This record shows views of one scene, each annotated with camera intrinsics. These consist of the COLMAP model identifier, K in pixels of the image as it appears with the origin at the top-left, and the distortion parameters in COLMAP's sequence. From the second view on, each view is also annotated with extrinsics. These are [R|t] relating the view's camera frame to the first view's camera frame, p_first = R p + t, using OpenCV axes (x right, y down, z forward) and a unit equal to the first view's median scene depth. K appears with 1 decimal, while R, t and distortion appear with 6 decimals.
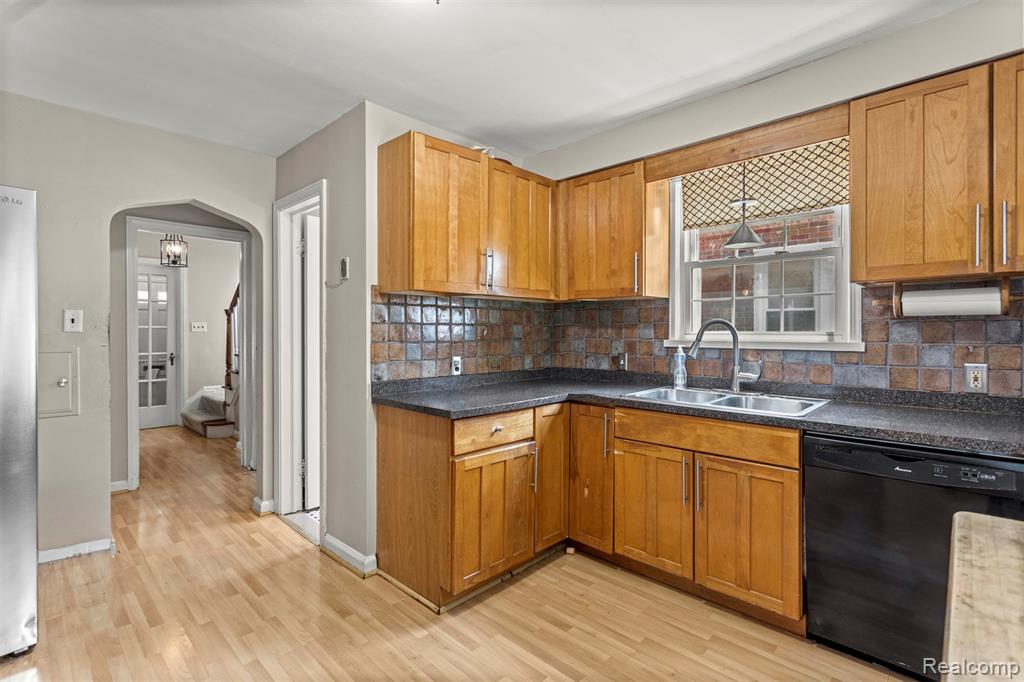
lens RADIAL K [[487.1, 0, 510.2], [0, 487.1, 333.4], [0, 0, 1]] dist [0.000365, 0.002781]
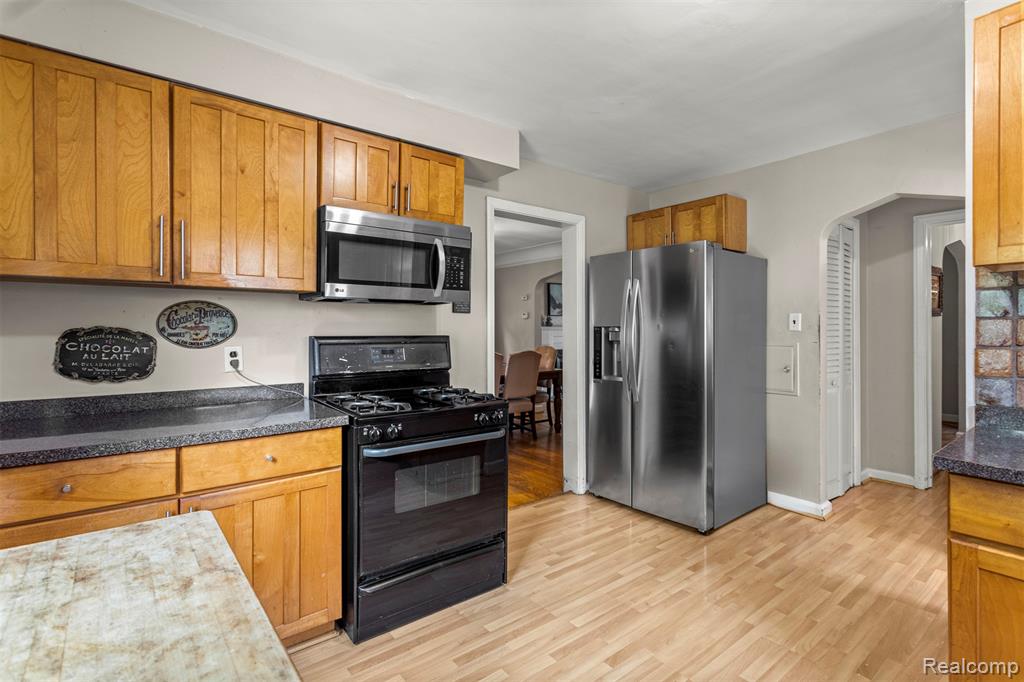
lens RADIAL K [[487.1, 0, 509.5], [0, 487.1, 329.7], [0, 0, 1]] dist [0.000365, 0.002781]
pose [[-0.136533, -0.000525, -0.990635, 0.482981], [-0.004702, 0.999989, 0.000119, -0.002113], [0.990624, 0.004675, -0.136534, 0.440469]]
